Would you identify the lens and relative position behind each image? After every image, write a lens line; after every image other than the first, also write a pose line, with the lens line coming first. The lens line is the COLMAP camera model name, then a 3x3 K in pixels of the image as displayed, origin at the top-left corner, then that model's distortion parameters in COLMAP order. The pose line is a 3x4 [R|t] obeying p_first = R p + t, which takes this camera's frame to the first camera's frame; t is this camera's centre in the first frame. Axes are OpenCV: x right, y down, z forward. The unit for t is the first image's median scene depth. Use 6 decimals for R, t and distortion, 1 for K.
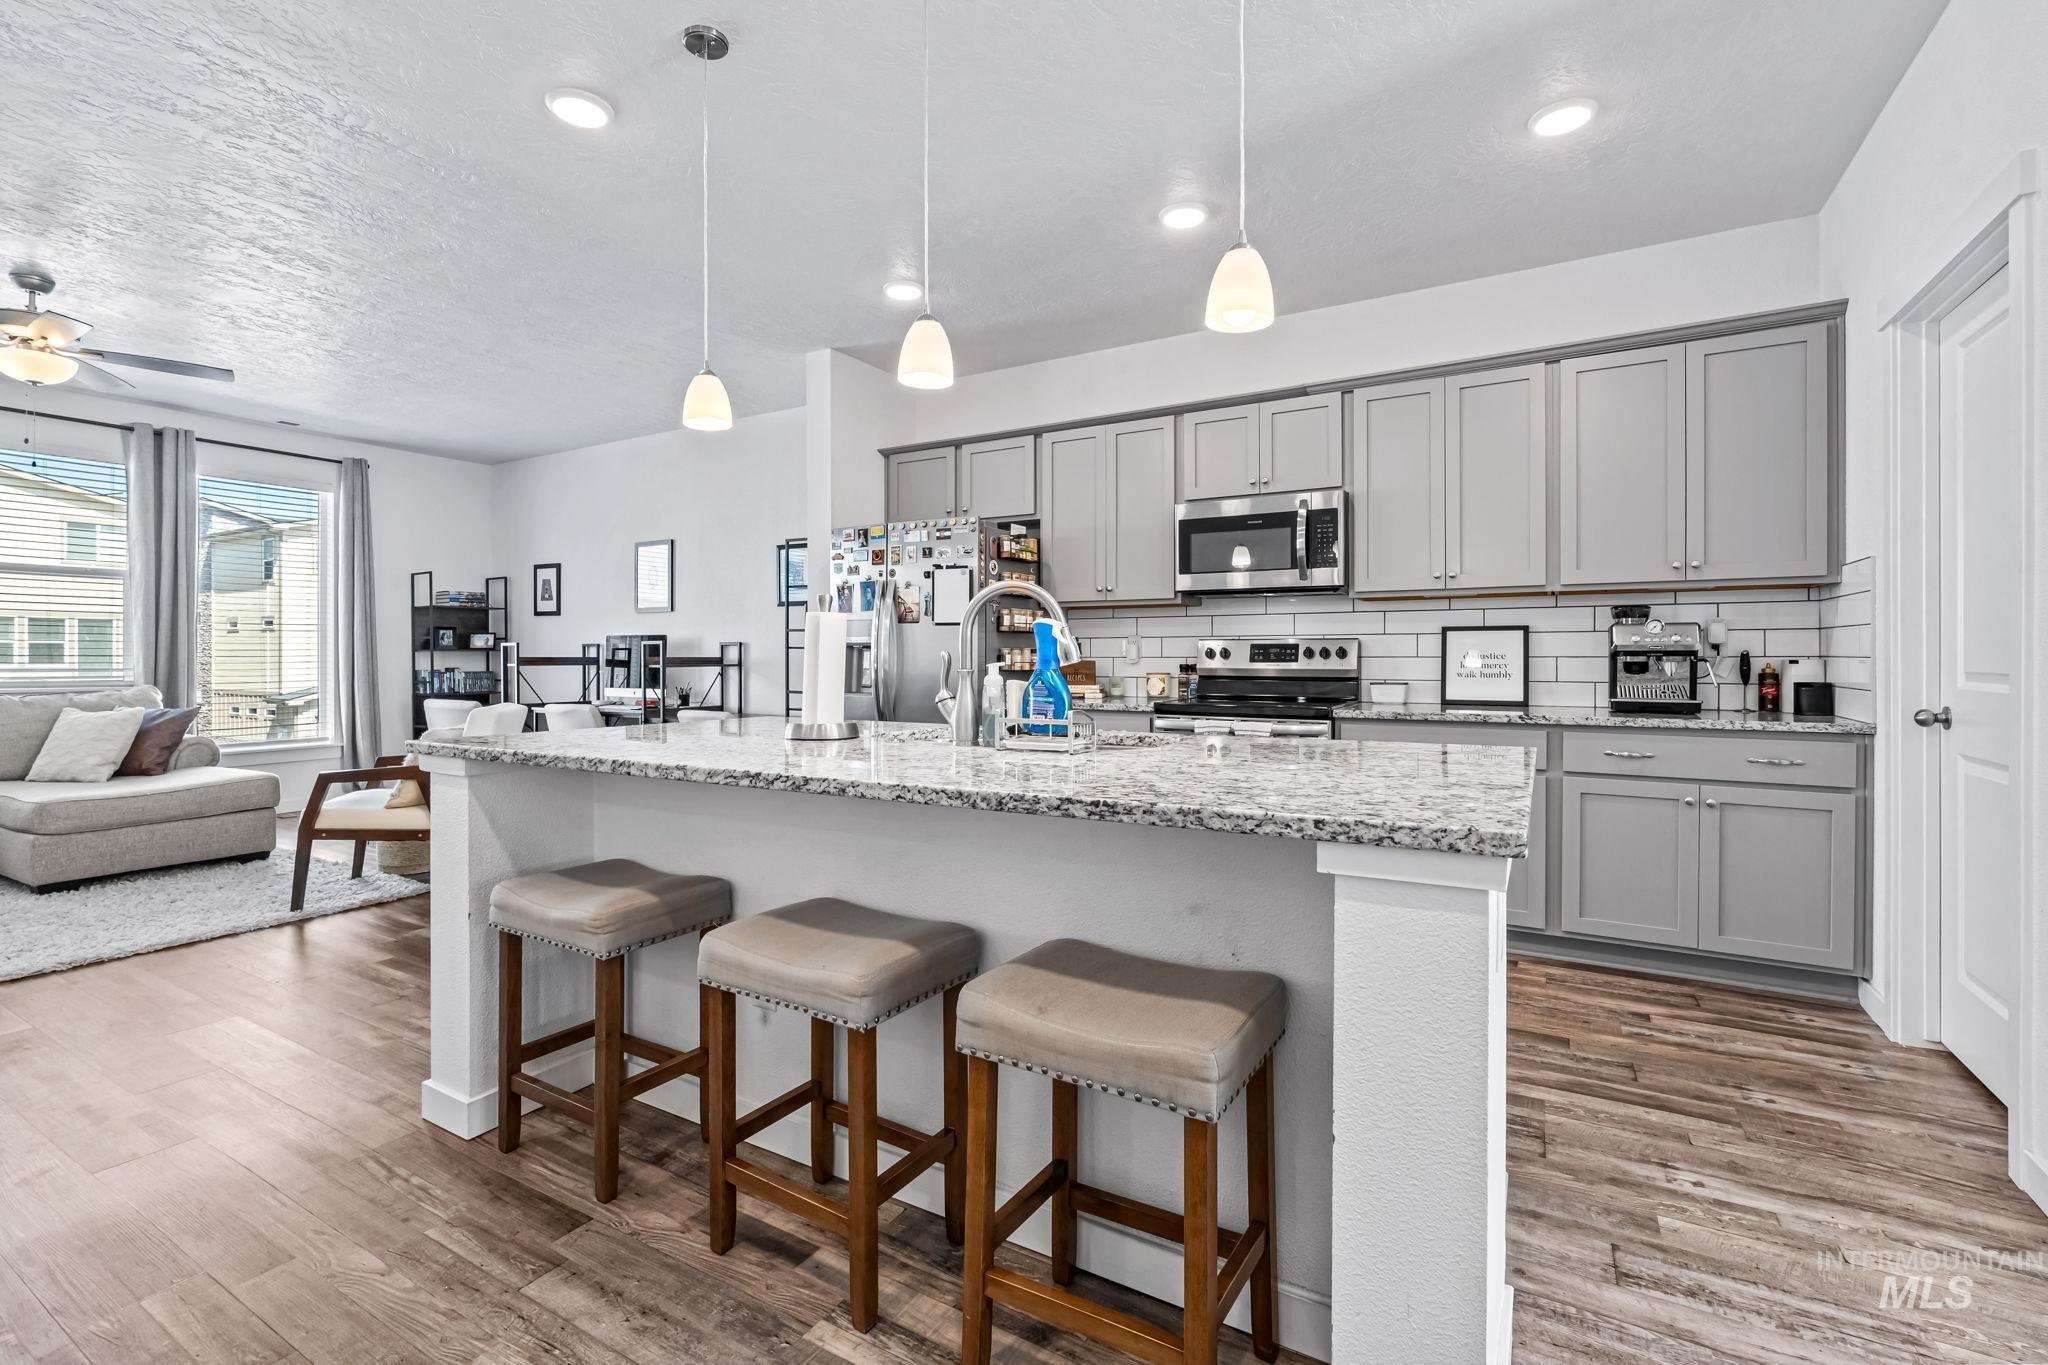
lens RADIAL K [[908.1, 0, 1018.2], [0, 908.1, 654.5], [0, 0, 1]] dist [-0.000162, 0.000167]
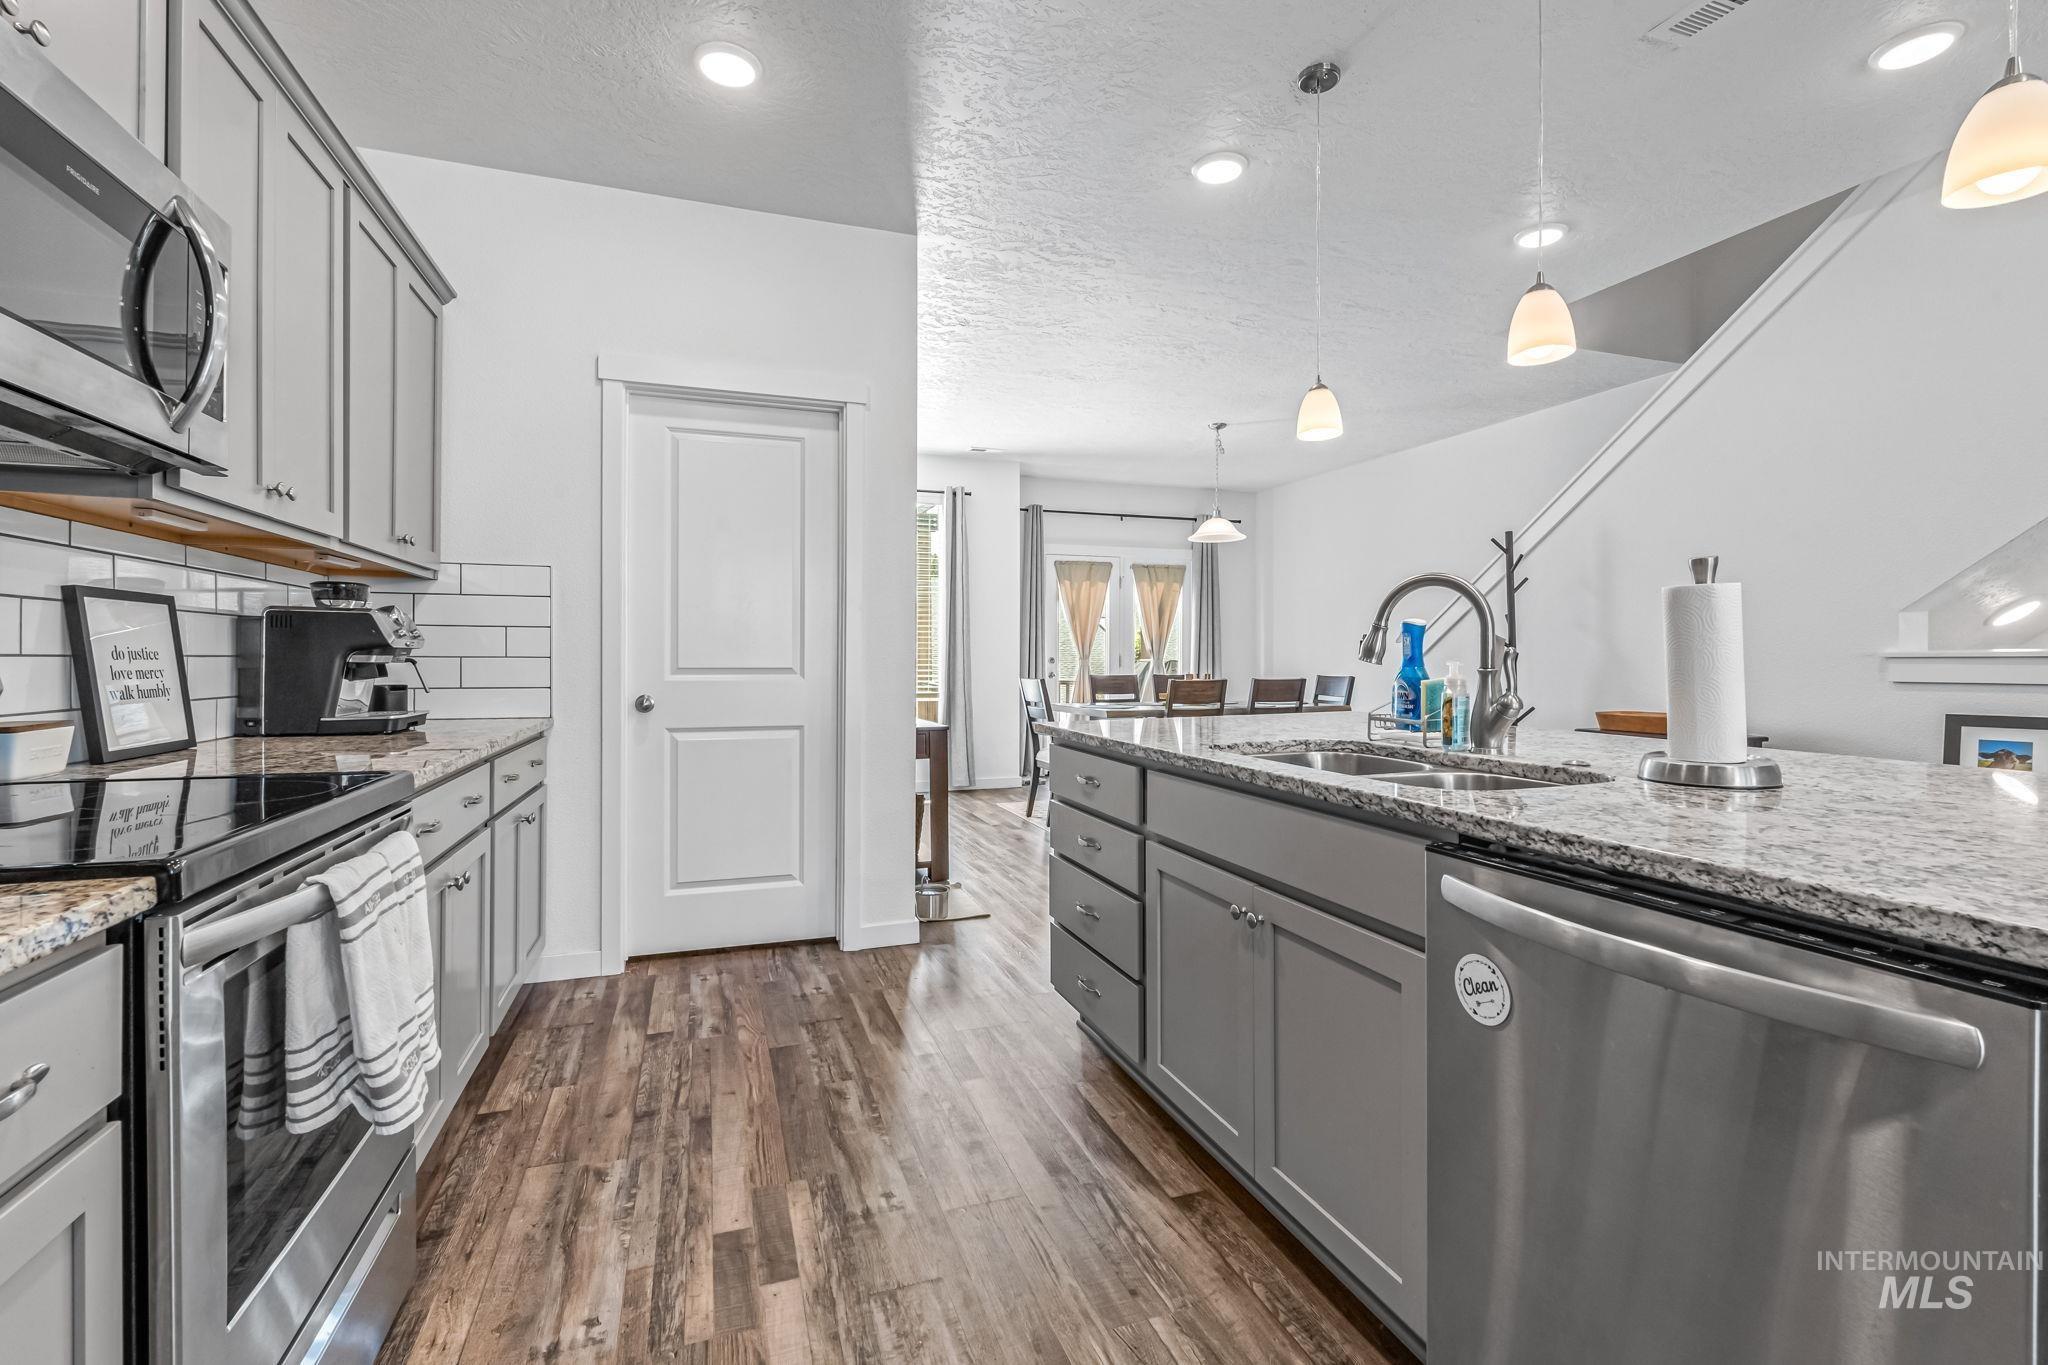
lens RADIAL K [[908.1, 0, 1018.2], [0, 908.1, 654.5], [0, 0, 1]] dist [-0.000162, 0.000167]
pose [[-0.759757, 0.002685, 0.650201, -0.138637], [-0.000940, 0.999986, -0.005228, 0.003927], [-0.650206, -0.004583, -0.759744, 0.953410]]
